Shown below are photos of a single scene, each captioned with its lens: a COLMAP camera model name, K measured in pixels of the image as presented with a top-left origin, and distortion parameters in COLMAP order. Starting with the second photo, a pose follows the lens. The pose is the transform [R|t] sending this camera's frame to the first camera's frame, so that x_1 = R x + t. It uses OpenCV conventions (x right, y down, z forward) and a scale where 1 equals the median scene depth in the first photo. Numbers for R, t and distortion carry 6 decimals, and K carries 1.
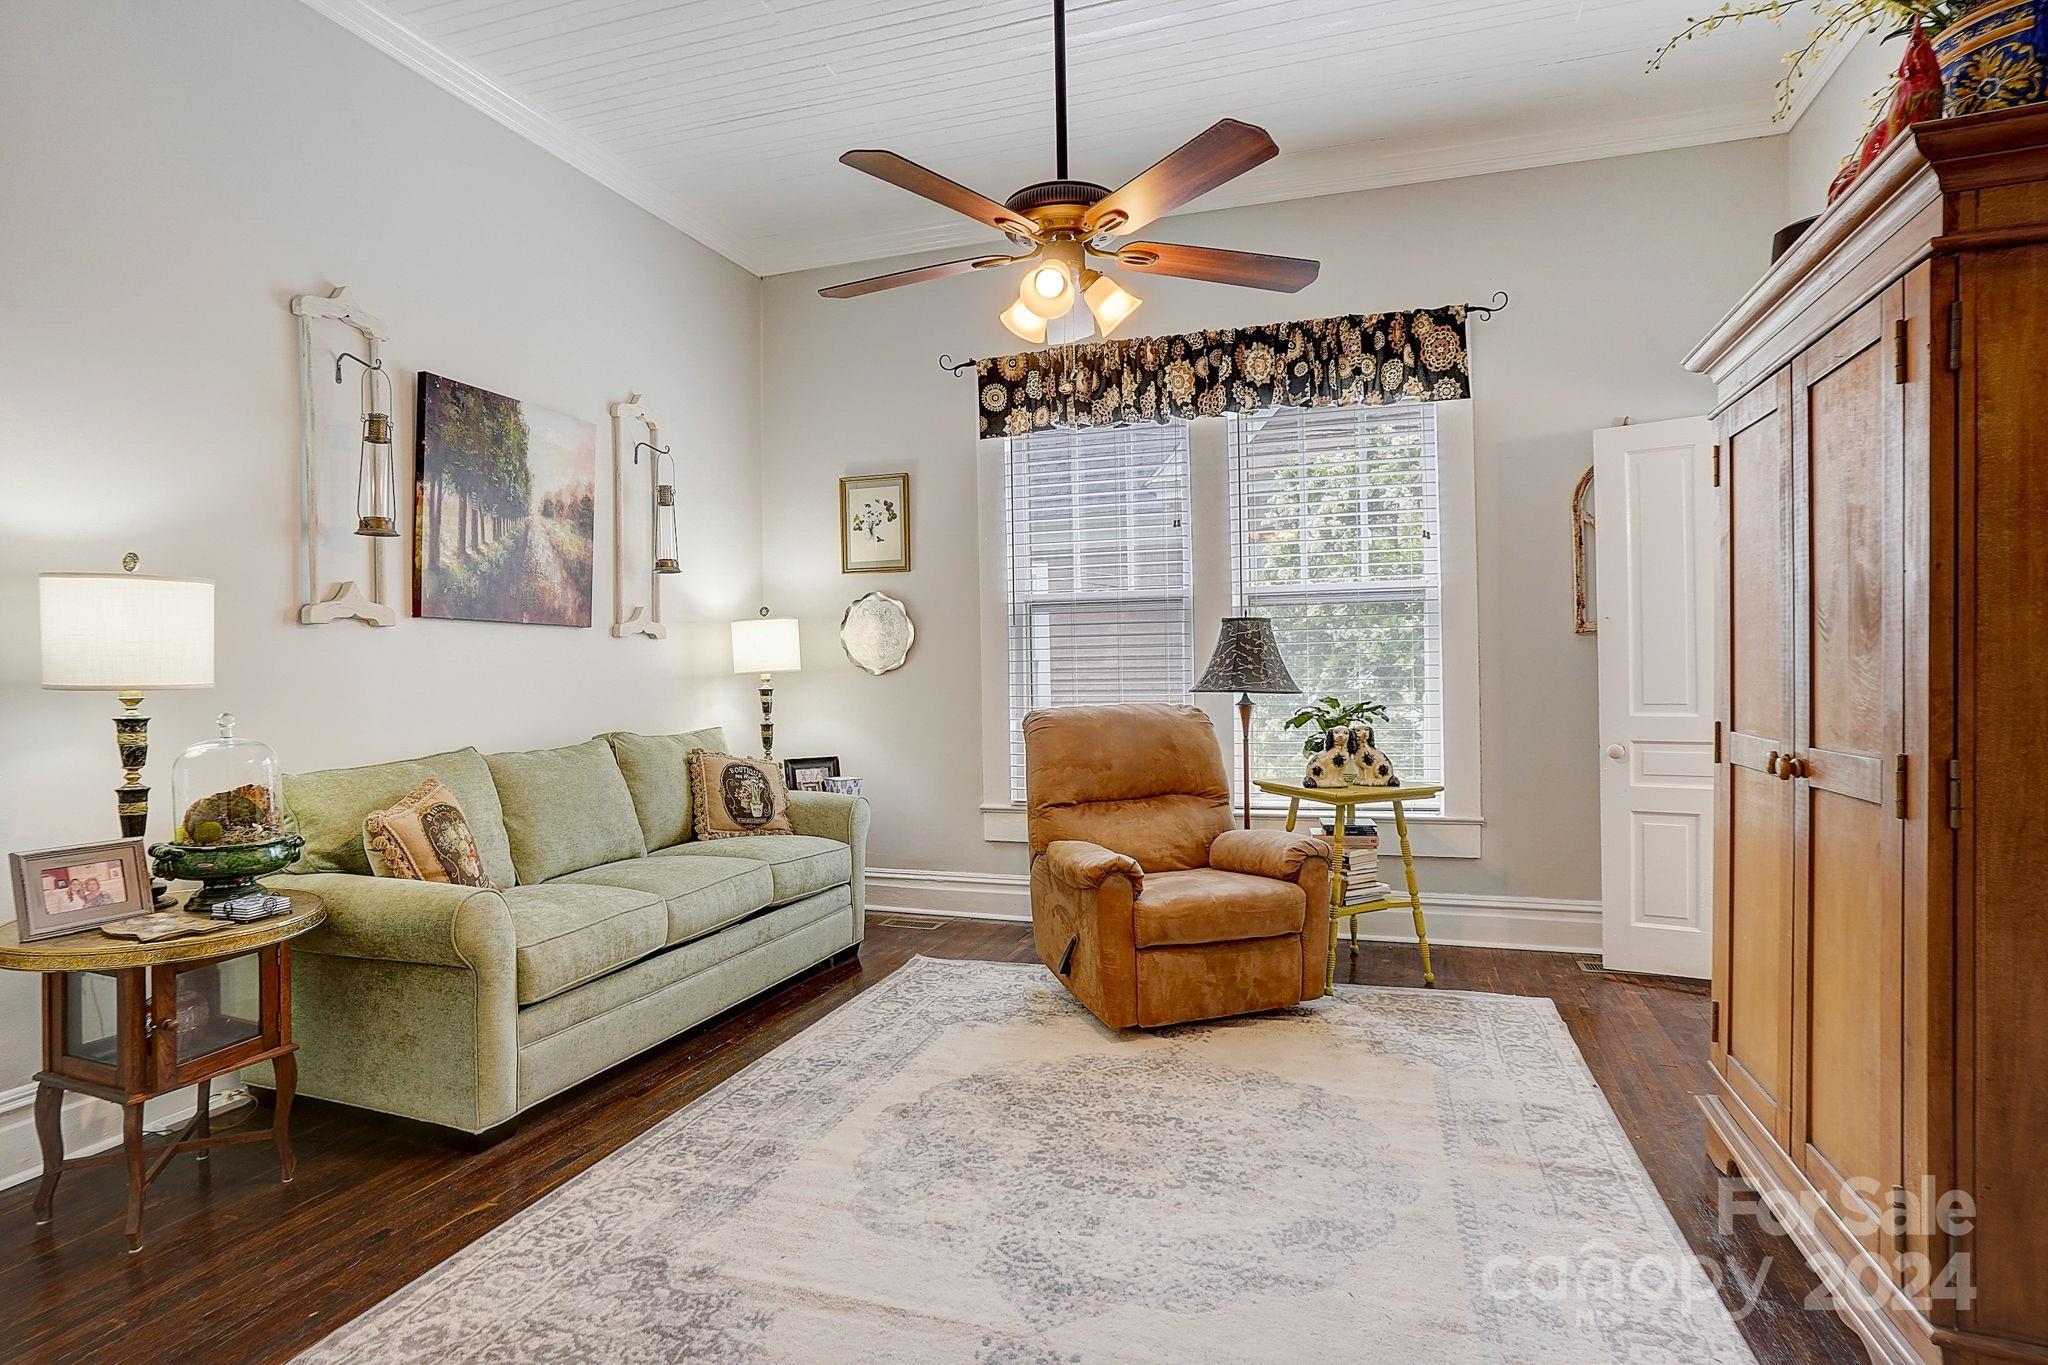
lens RADIAL K [[1086.0, 0, 1017.1], [0, 1086.0, 680.9], [0, 0, 1]] dist [-0.049252, 0.022289]
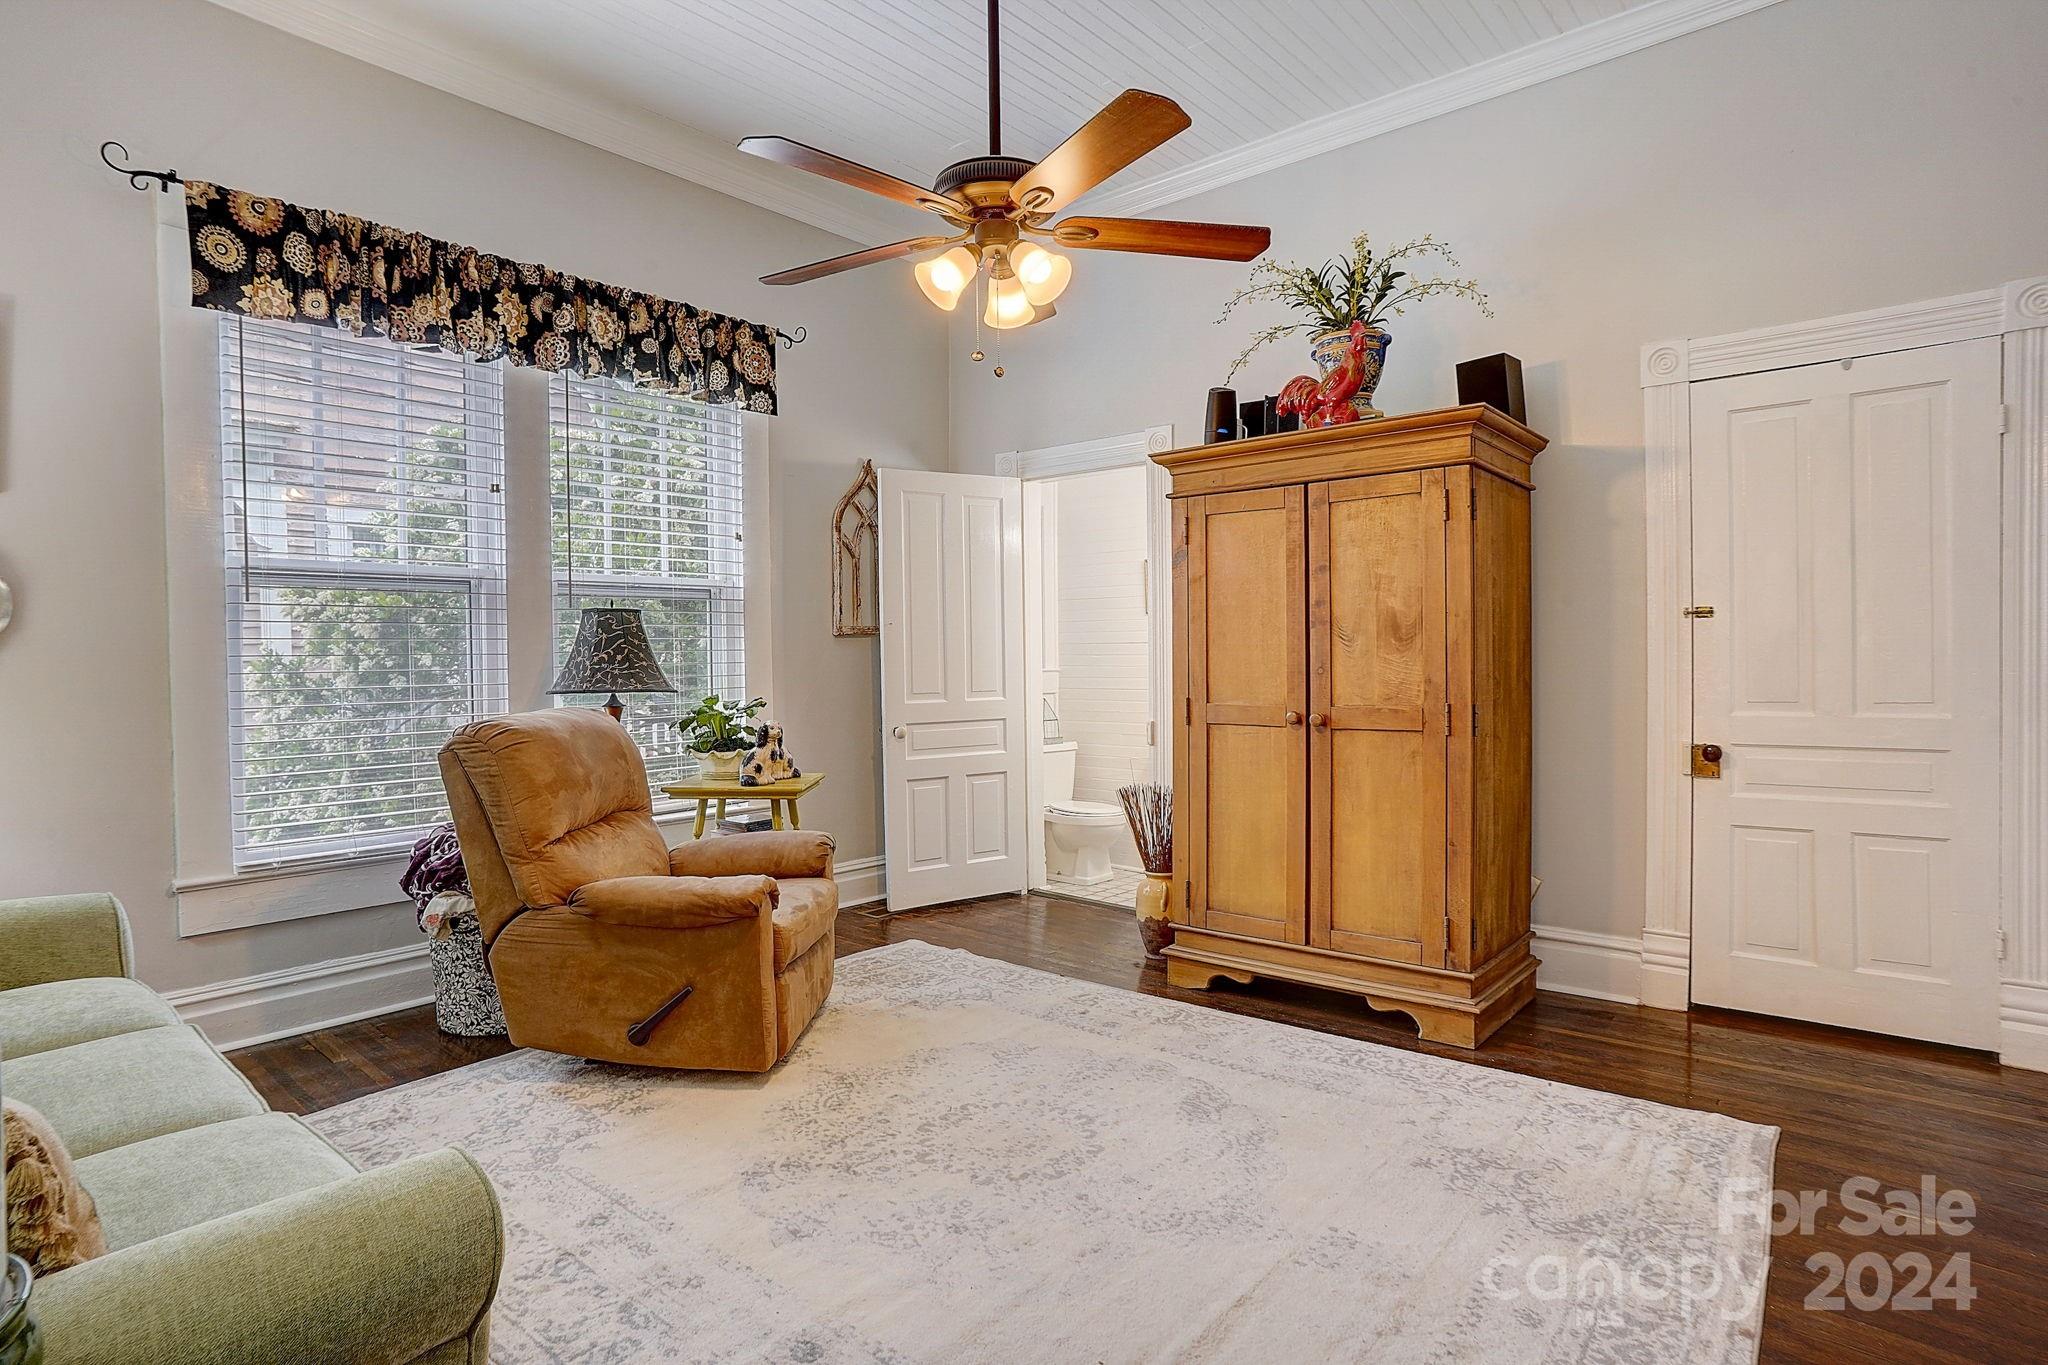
lens RADIAL K [[1086.0, 0, 1030.4], [0, 1086.0, 674.4], [0, 0, 1]] dist [-0.049252, 0.022289]
pose [[0.366361, -0.006217, 0.930452, -0.518431], [0.015137, 0.999885, 0.000721, 0.000438], [-0.930350, 0.013820, 0.366413, 0.379280]]
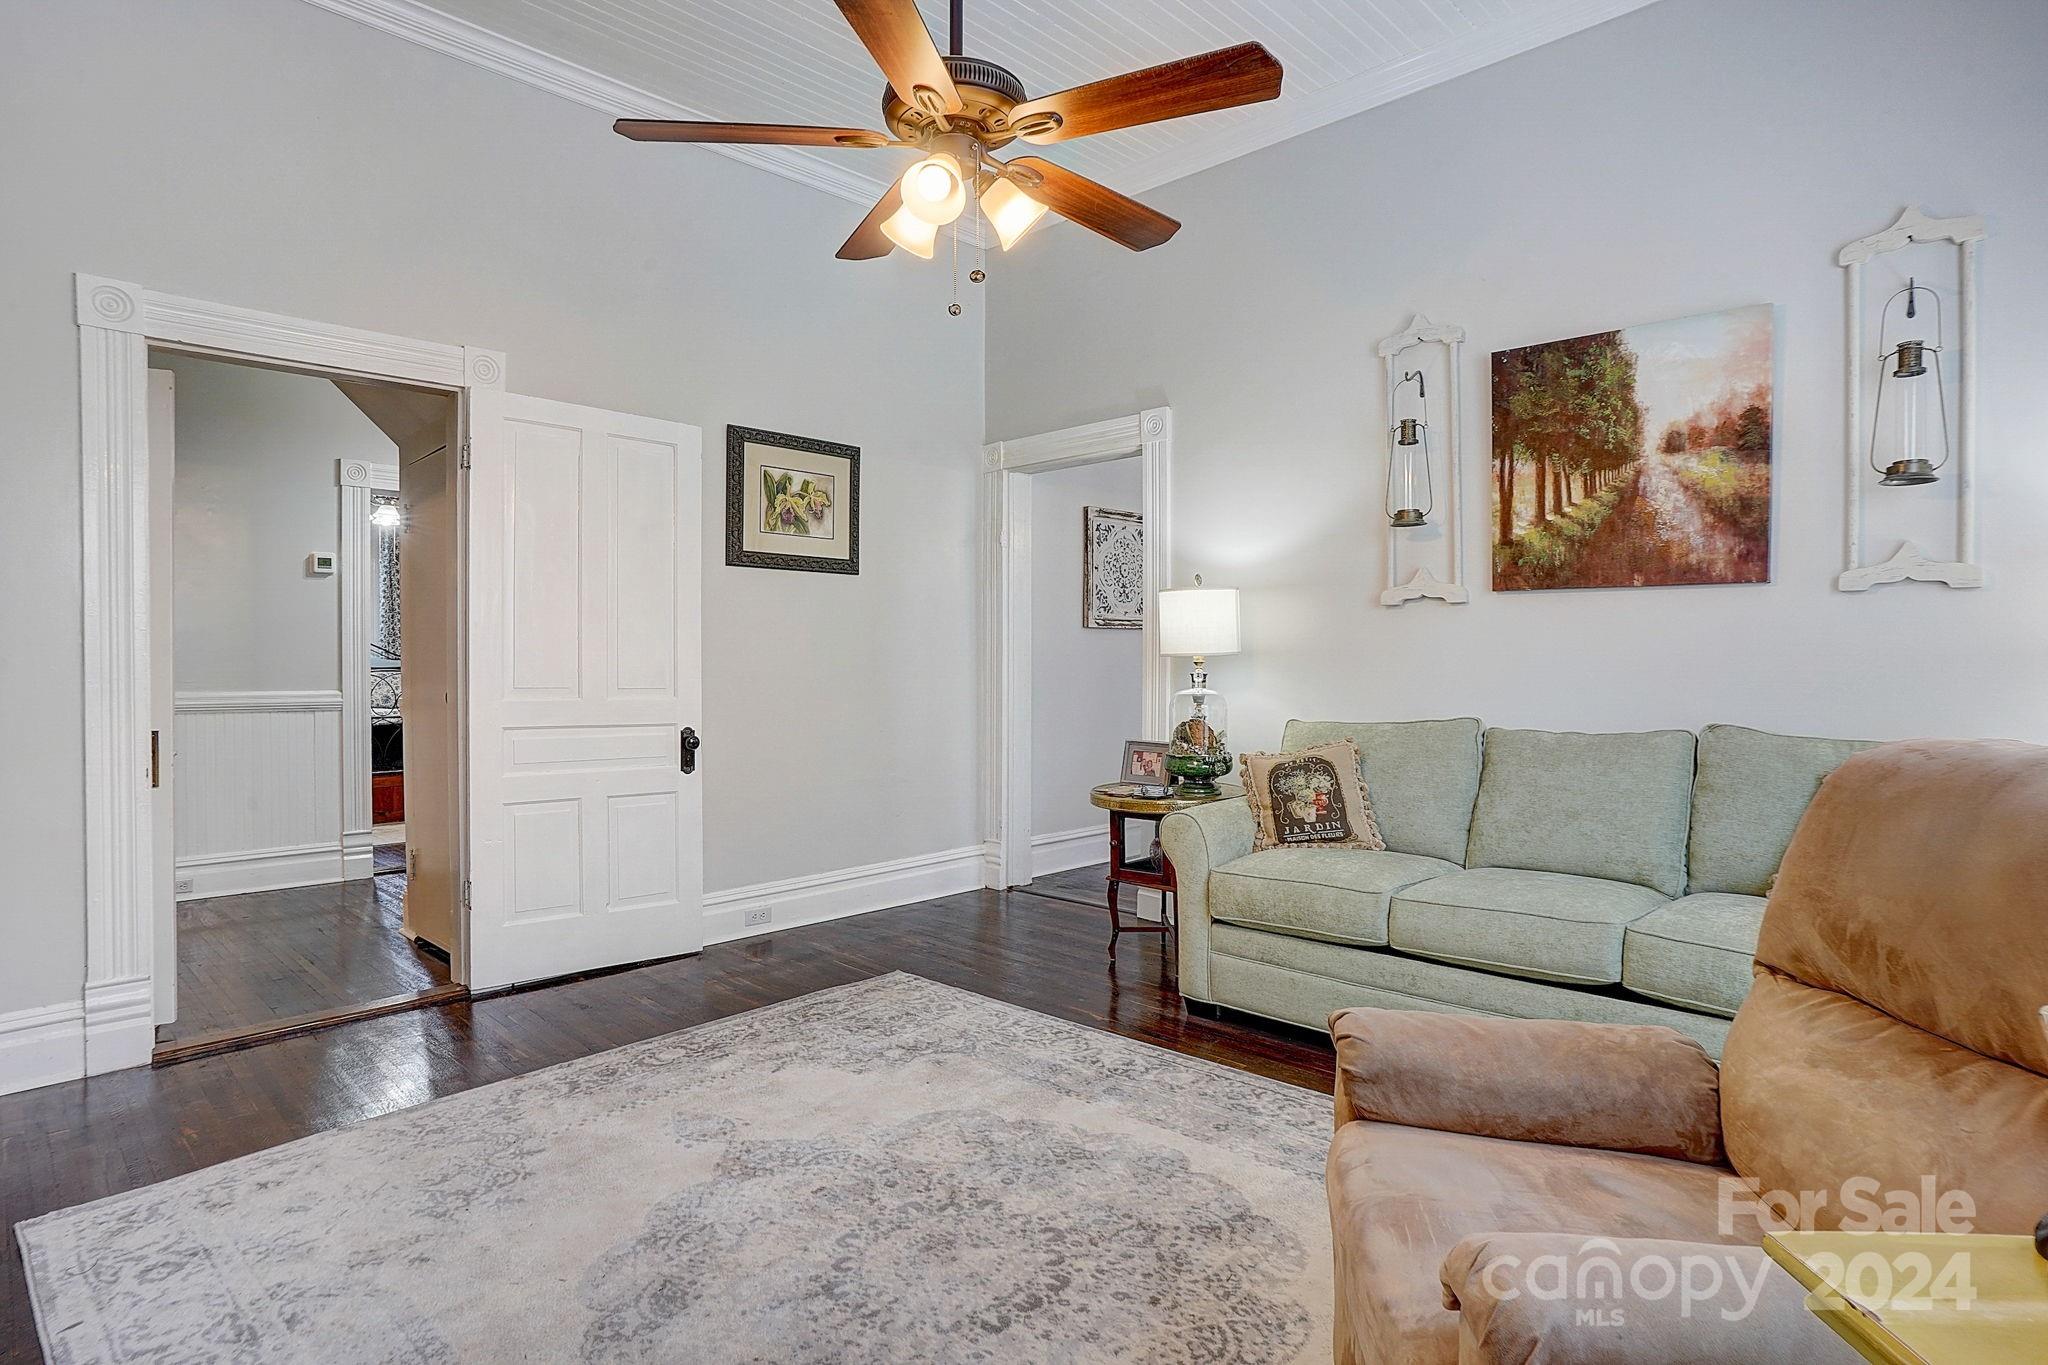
lens RADIAL K [[1086.0, 0, 1031.2], [0, 1086.0, 679.1], [0, 0, 1]] dist [-0.049252, 0.022289]
pose [[-0.417496, 0.028550, -0.908230, 0.483170], [-0.002092, 0.999473, 0.032380, -0.006280], [0.908676, 0.015418, -0.417216, 0.859827]]
